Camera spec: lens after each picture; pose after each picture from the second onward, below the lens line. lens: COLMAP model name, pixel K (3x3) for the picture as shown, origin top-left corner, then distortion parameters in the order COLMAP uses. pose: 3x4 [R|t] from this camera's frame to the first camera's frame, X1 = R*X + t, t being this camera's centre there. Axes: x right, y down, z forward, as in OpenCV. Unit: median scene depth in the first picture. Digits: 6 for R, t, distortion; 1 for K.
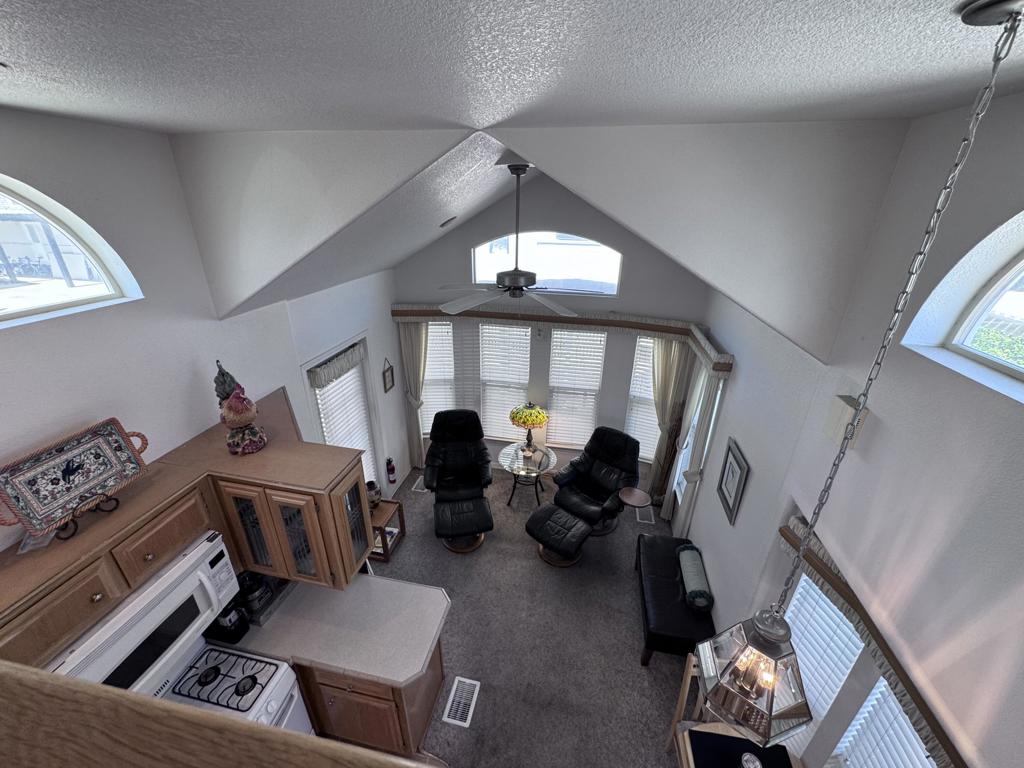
lens RADIAL K [[410.0, 0, 512.6], [0, 410.0, 383.2], [0, 0, 1]] dist [-0.002359, 0.000034]
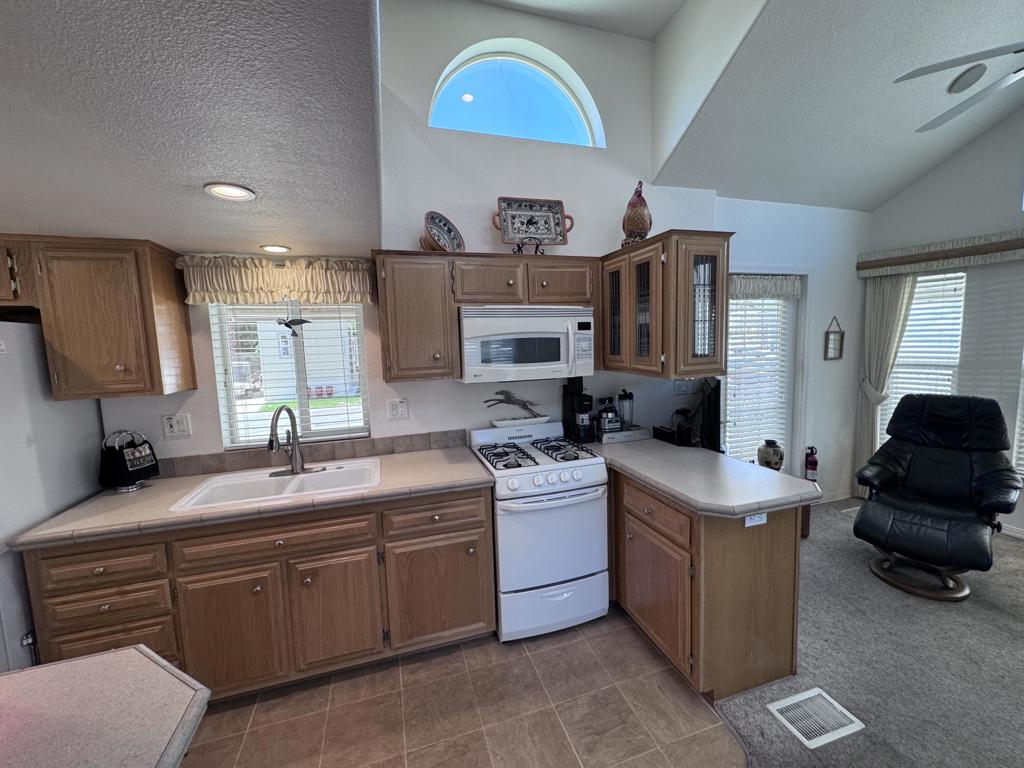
lens RADIAL K [[407.8, 0, 512.0], [0, 407.8, 384.0], [0, 0, 1]] dist [-0.000332, 0.000319]
pose [[0.480092, 0.061375, -0.875069, 0.112347], [-0.320666, 0.940790, -0.109944, 0.424651], [0.816508, 0.333388, 0.471346, 0.184652]]
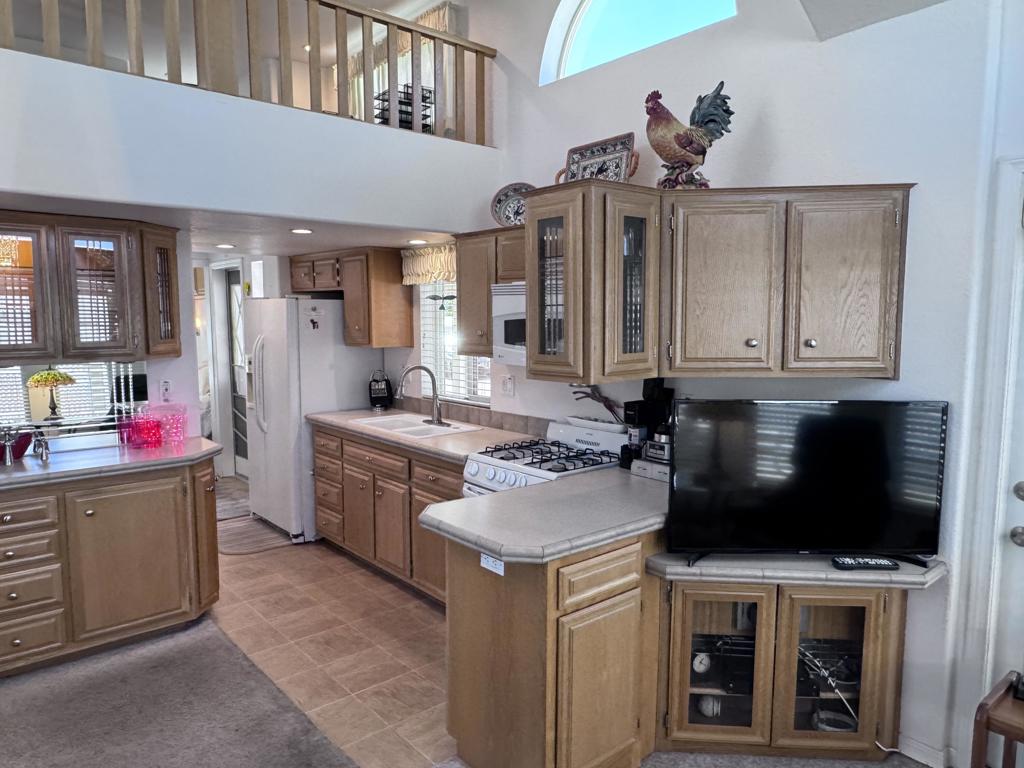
lens RADIAL K [[693.1, 0, 512.0], [0, 693.1, 384.0], [0, 0, 1]] dist [-0.006706, 0.003713]
pose [[-0.616497, 0.064118, -0.784743, 0.309417], [-0.328568, 0.884798, 0.330417, 0.079897], [0.715524, 0.461542, -0.524408, 0.943144]]
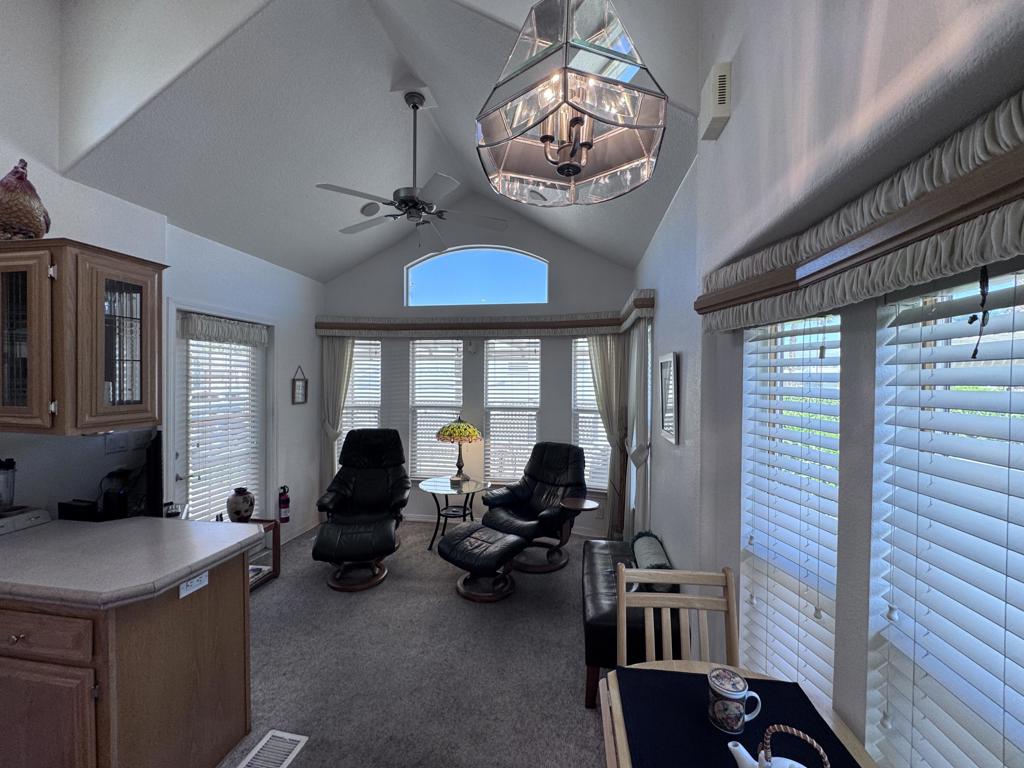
lens RADIAL K [[407.8, 0, 512.0], [0, 407.8, 384.0], [0, 0, 1]] dist [-0.000332, 0.000319]
pose [[0.999544, -0.007253, 0.029296, 0.161955], [0.018285, 0.917779, -0.396669, 0.412631], [-0.024010, 0.397024, 0.917494, 0.211007]]
